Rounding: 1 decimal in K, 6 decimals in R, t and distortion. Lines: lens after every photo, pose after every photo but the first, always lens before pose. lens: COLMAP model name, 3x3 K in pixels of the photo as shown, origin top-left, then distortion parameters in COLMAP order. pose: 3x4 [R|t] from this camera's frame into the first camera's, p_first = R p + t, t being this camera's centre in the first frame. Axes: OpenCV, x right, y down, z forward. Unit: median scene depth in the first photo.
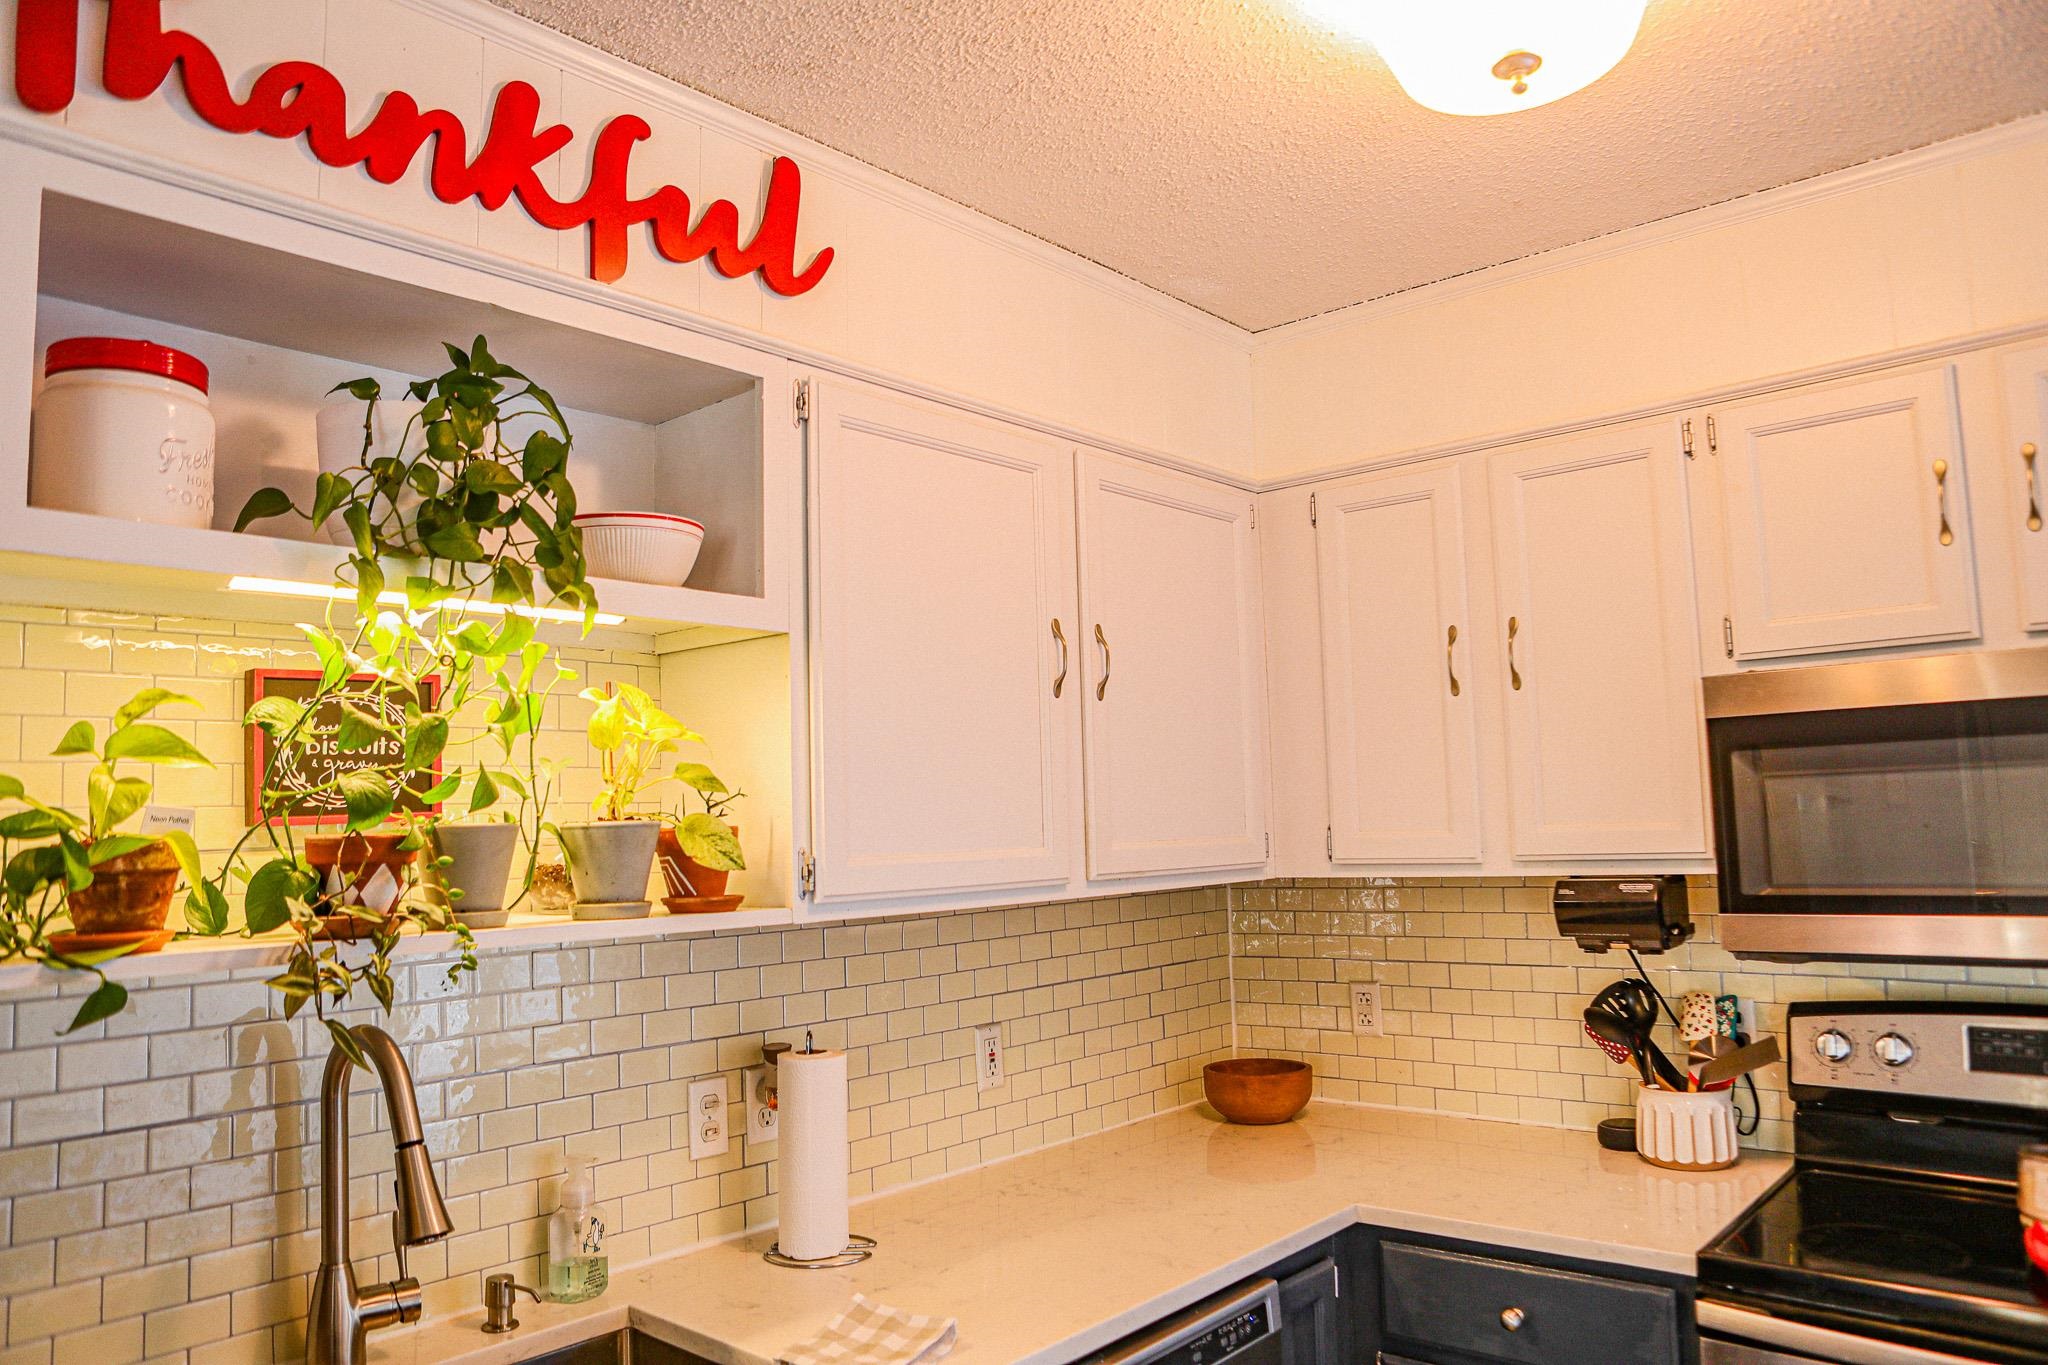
lens RADIAL K [[1411.0, 0, 1021.7], [0, 1411.0, 687.6], [0, 0, 1]] dist [-0.102510, 0.072268]
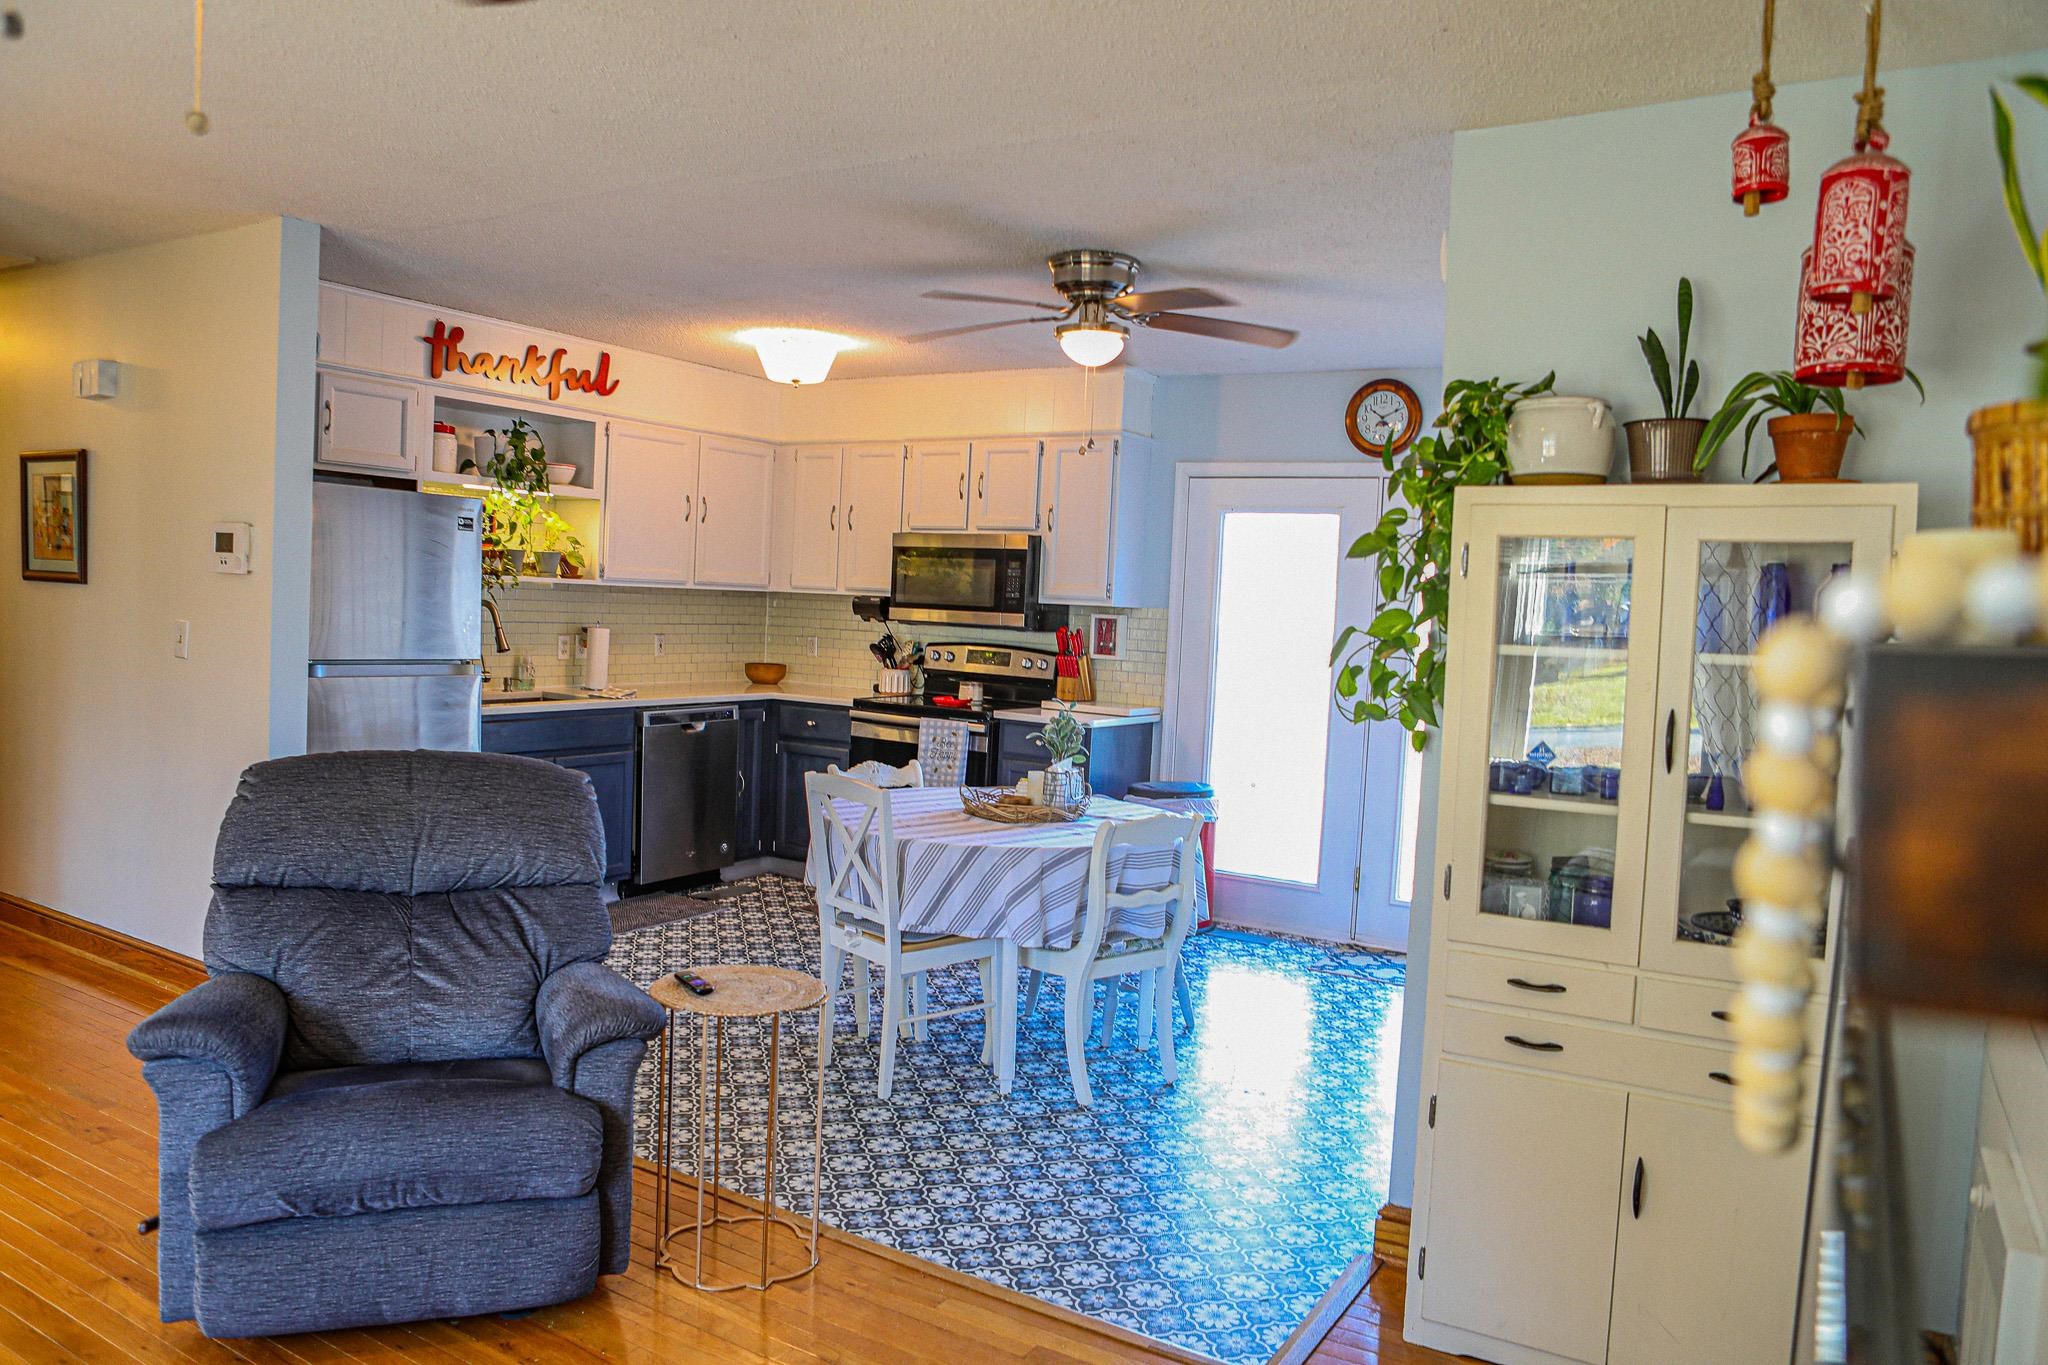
lens RADIAL K [[1411.0, 0, 1018.0], [0, 1411.0, 682.7], [0, 0, 1]] dist [-0.102510, 0.072268]
pose [[0.982466, 0.065176, 0.174678, 0.232768], [-0.091641, 0.984731, 0.148007, -0.170979], [-0.162364, -0.161419, 0.973438, -2.202906]]
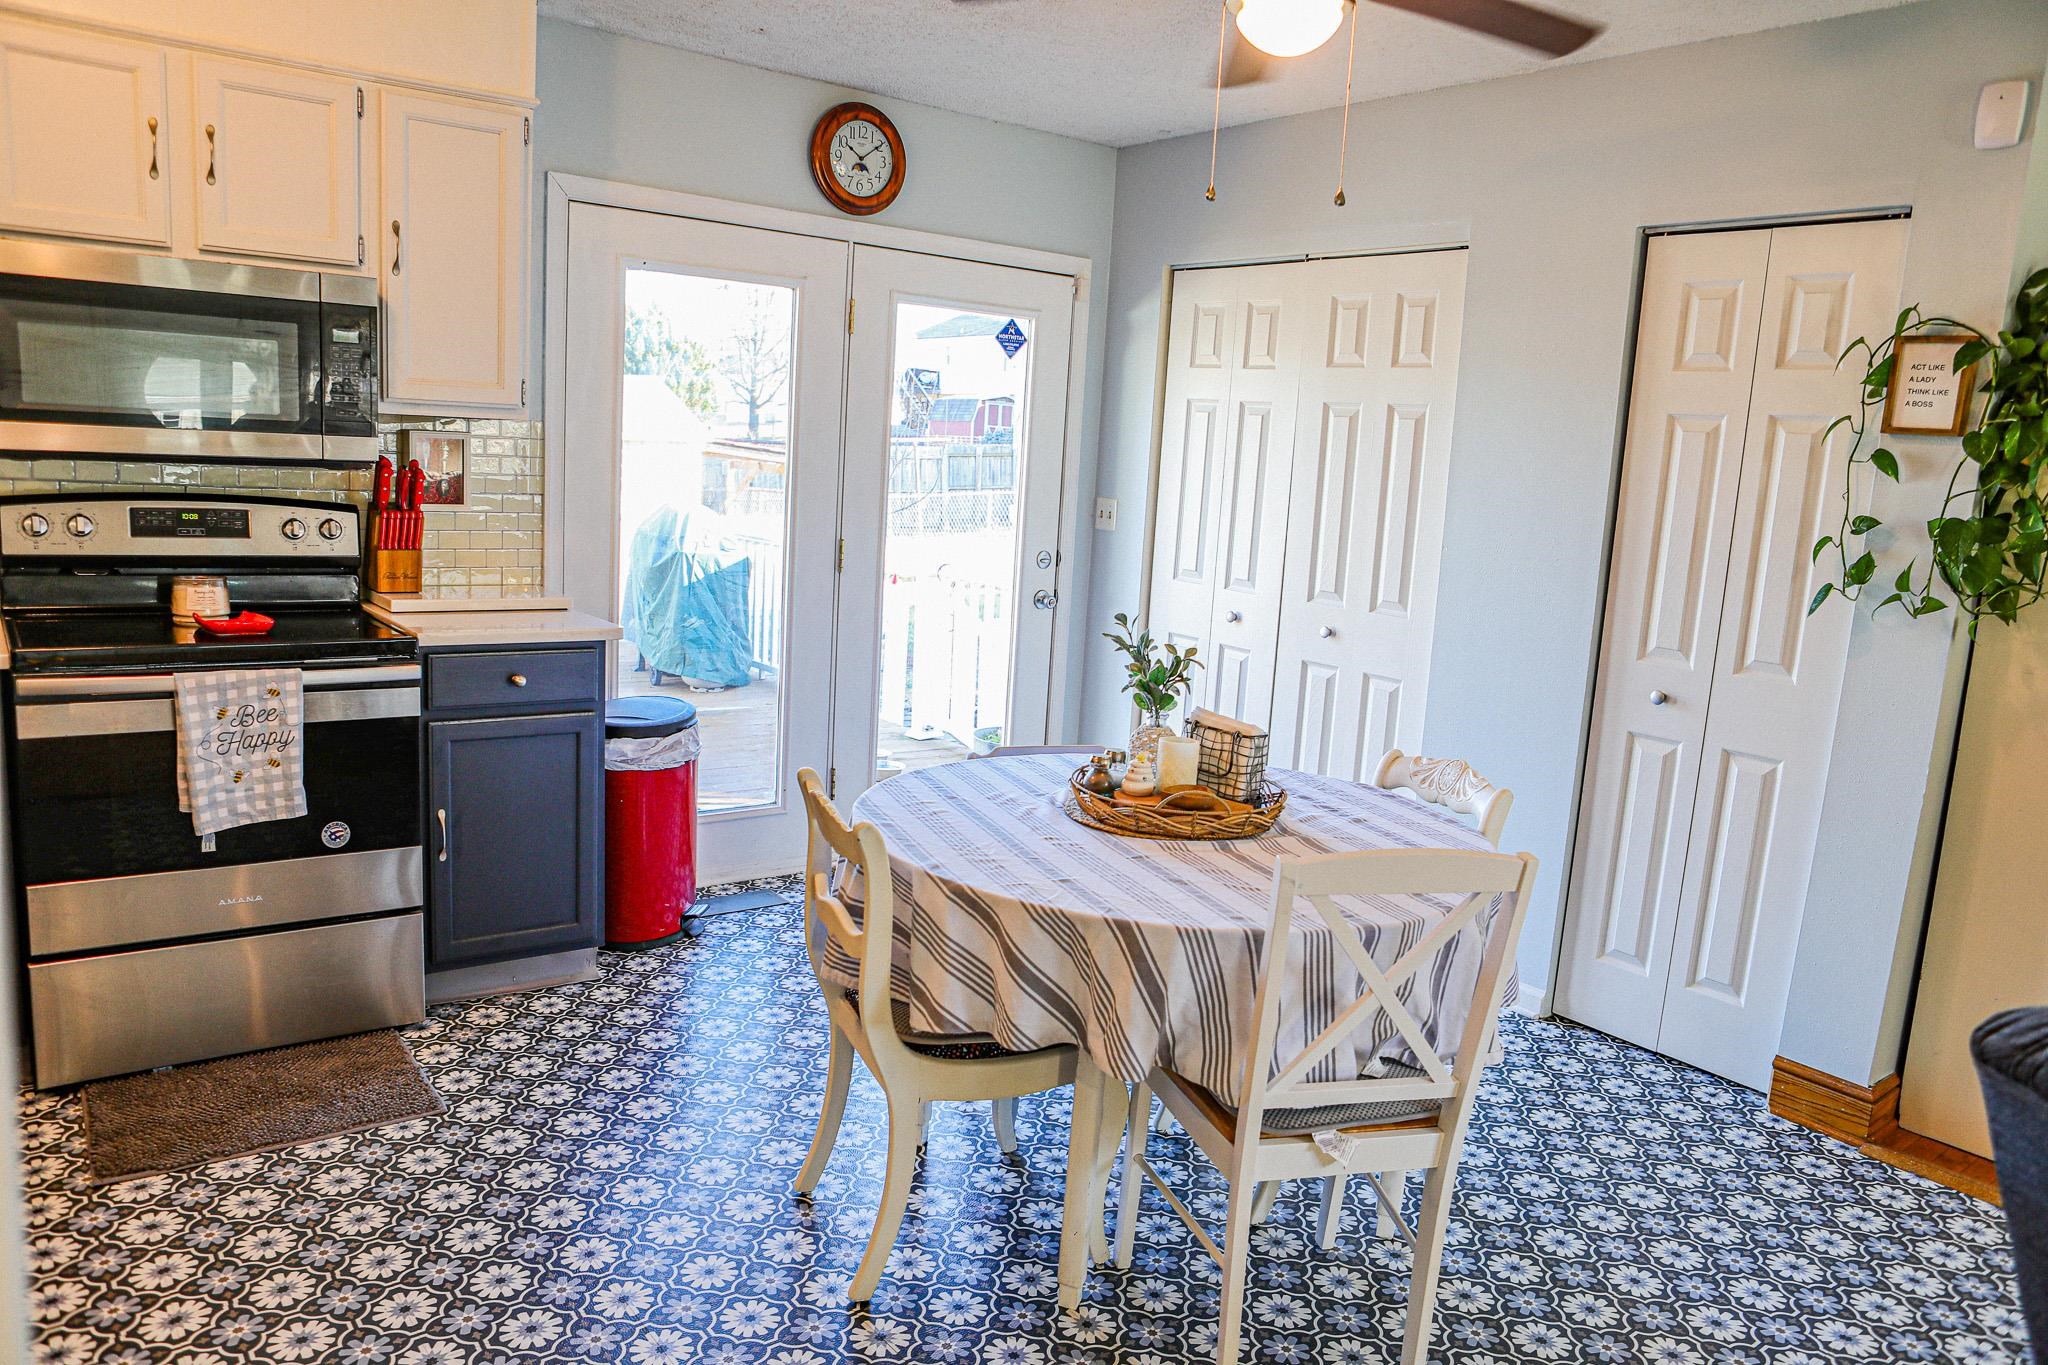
lens RADIAL K [[1411.0, 0, 1026.2], [0, 1411.0, 691.4], [0, 0, 1]] dist [-0.102510, 0.072268]
pose [[0.183527, -0.125801, 0.974932, -0.609674], [-0.158482, 0.975017, 0.155646, 0.053324], [-0.970155, -0.183075, 0.159005, -0.234271]]
